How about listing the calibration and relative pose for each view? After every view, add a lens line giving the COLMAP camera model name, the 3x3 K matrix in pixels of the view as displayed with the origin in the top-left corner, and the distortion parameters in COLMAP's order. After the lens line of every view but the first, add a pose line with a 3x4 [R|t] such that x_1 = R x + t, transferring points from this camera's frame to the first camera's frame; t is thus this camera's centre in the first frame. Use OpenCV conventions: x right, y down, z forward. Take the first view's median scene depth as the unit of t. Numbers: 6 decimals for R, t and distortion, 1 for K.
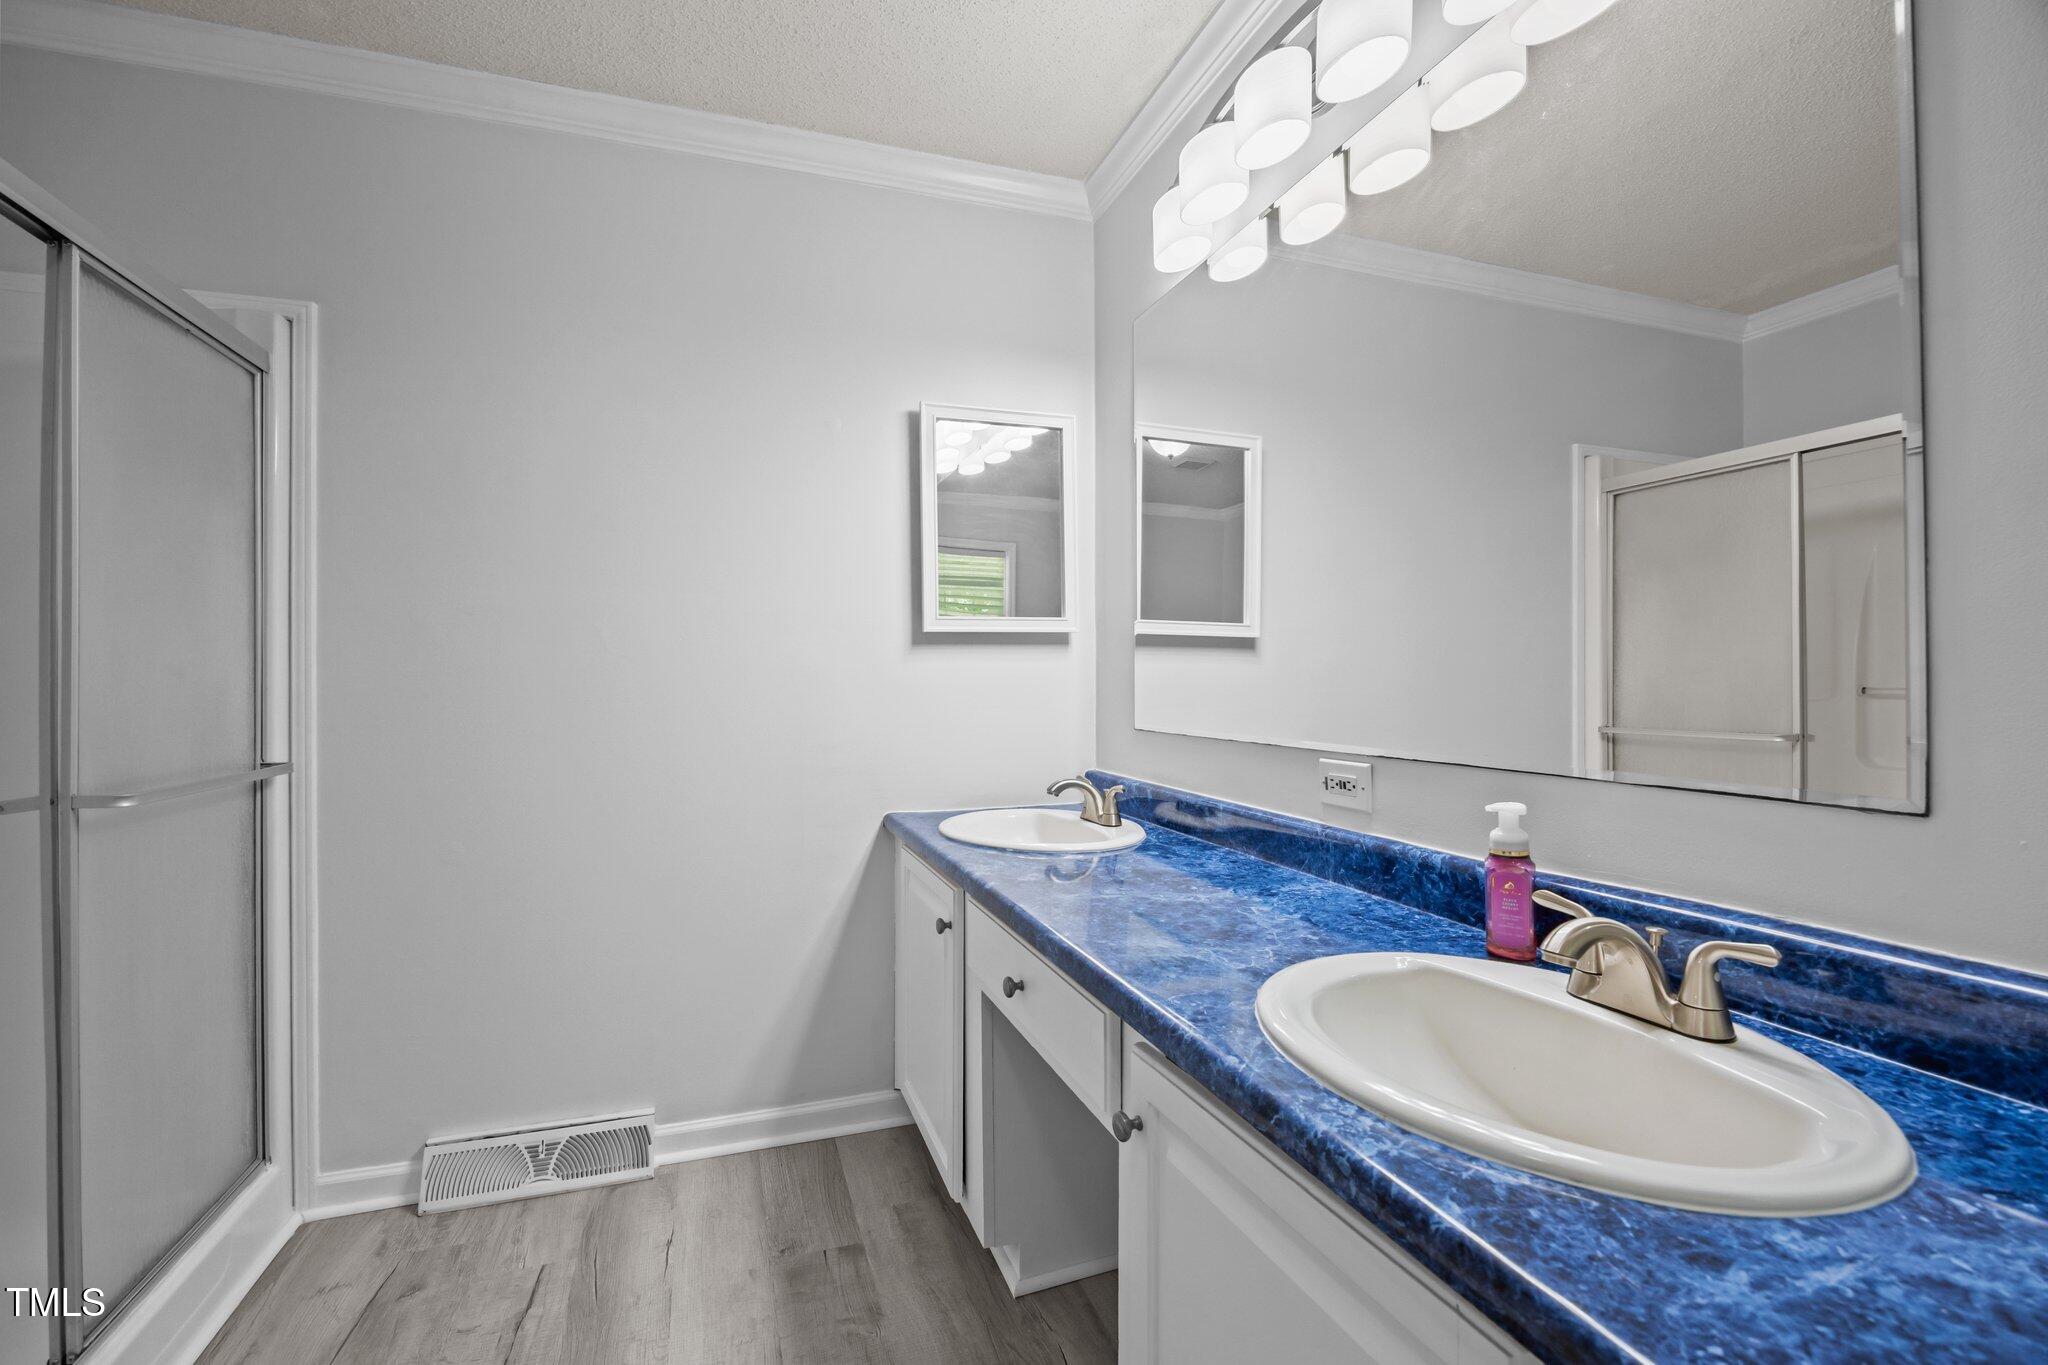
lens RADIAL K [[895.2, 0, 988.0], [0, 895.2, 679.7], [0, 0, 1]] dist [-0.018025, 0.000022]
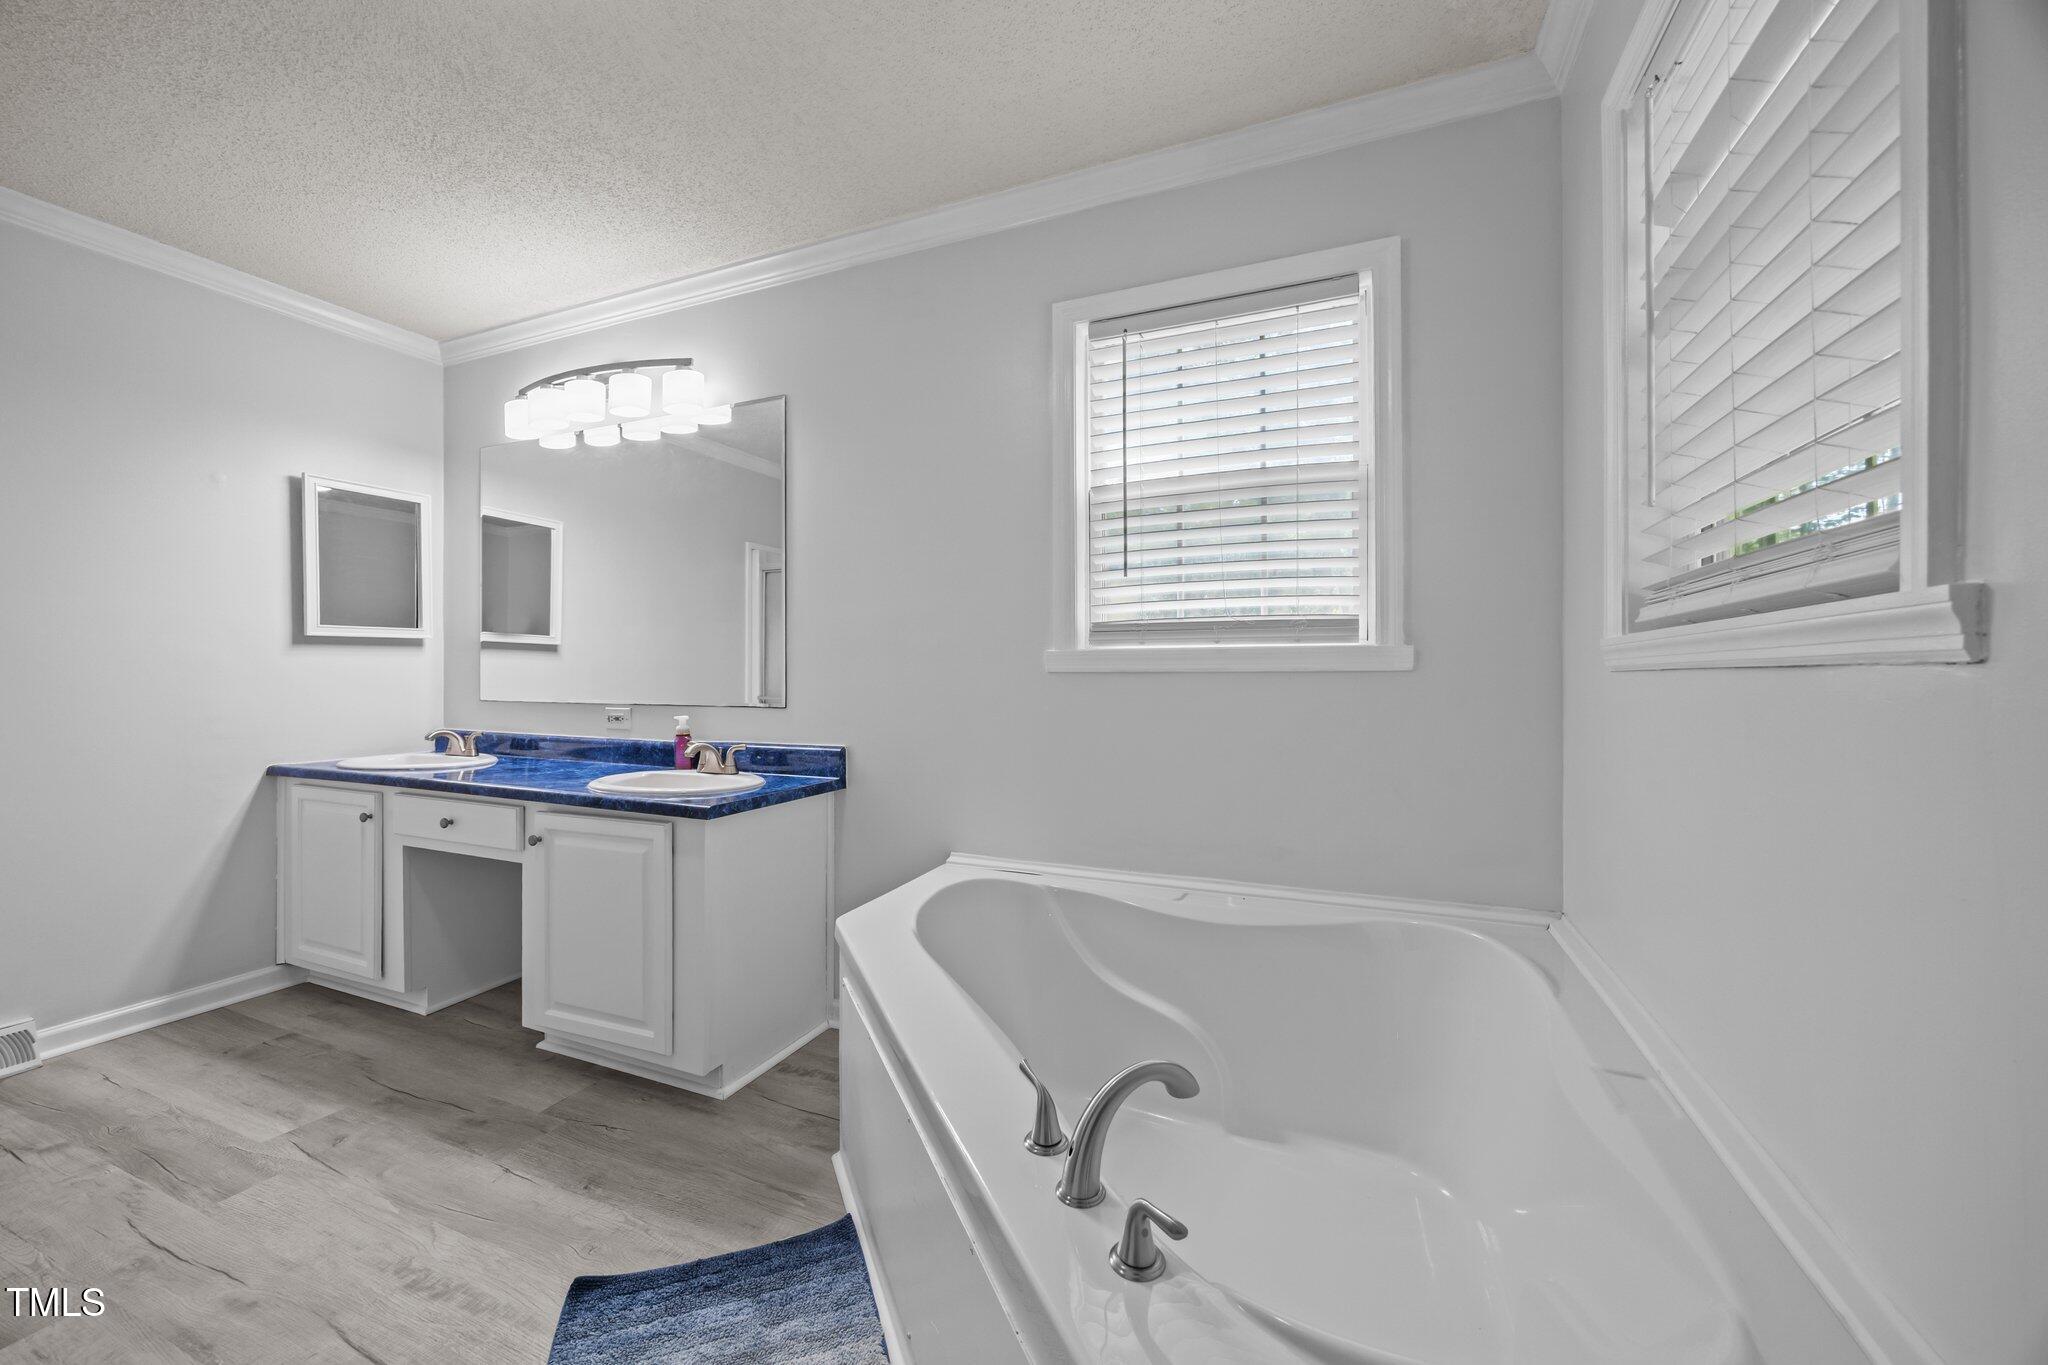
lens RADIAL K [[785.9, 0, 1023.7], [0, 785.9, 672.1], [0, 0, 1]] dist [-0.001555, -0.000272]
pose [[0.645135, 0.003253, 0.764062, -0.302624], [-0.003825, 0.999992, -0.001029, 0.001333], [-0.764059, -0.002259, 0.645142, -0.705051]]
